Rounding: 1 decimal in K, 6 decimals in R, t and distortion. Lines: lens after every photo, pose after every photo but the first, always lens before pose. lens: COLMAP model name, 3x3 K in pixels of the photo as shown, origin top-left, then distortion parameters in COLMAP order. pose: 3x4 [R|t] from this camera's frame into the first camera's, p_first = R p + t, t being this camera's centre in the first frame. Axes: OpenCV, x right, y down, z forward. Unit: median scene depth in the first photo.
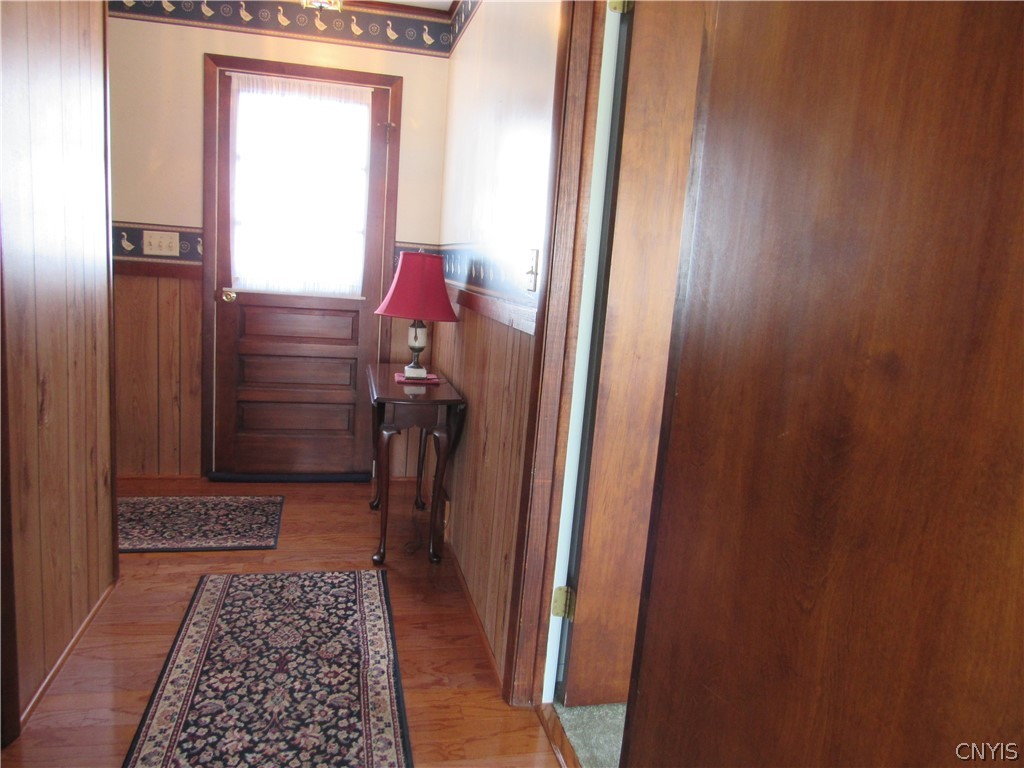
lens RADIAL K [[735.1, 0, 512.0], [0, 735.1, 384.0], [0, 0, 1]] dist [-0.008272, 0.001058]
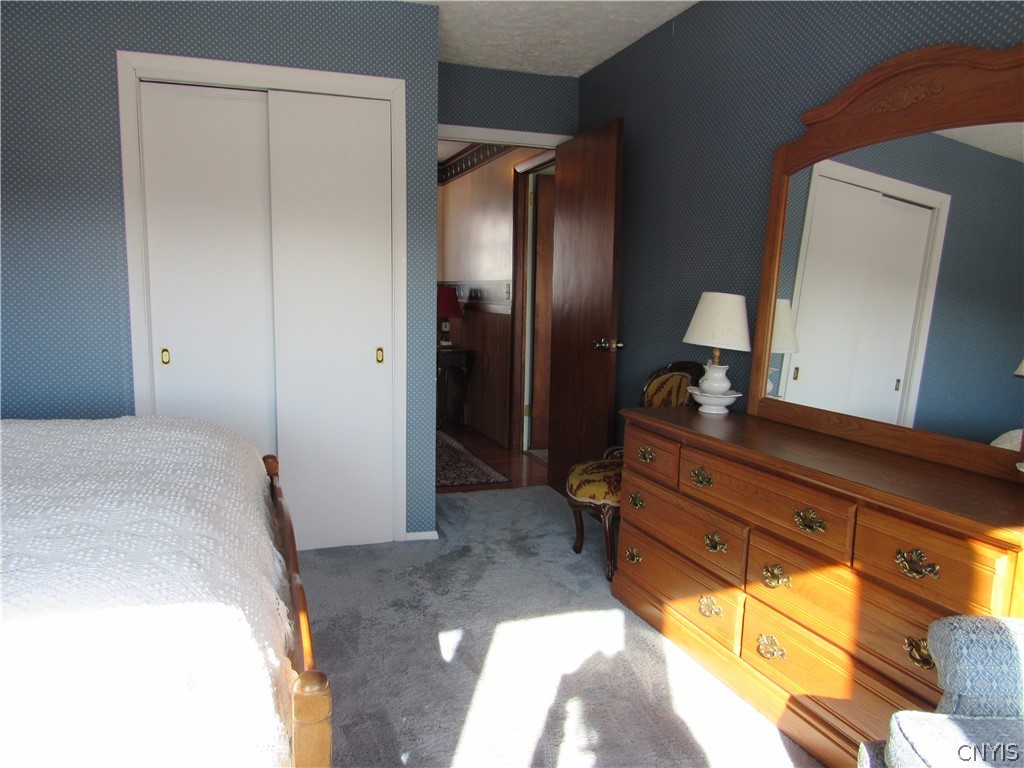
lens RADIAL K [[735.1, 0, 512.0], [0, 735.1, 384.0], [0, 0, 1]] dist [-0.008272, 0.001058]
pose [[0.990592, -0.075997, 0.113805, -0.285352], [0.079480, 0.996487, -0.026379, 0.255384], [-0.111400, 0.035176, 0.993153, -1.662119]]
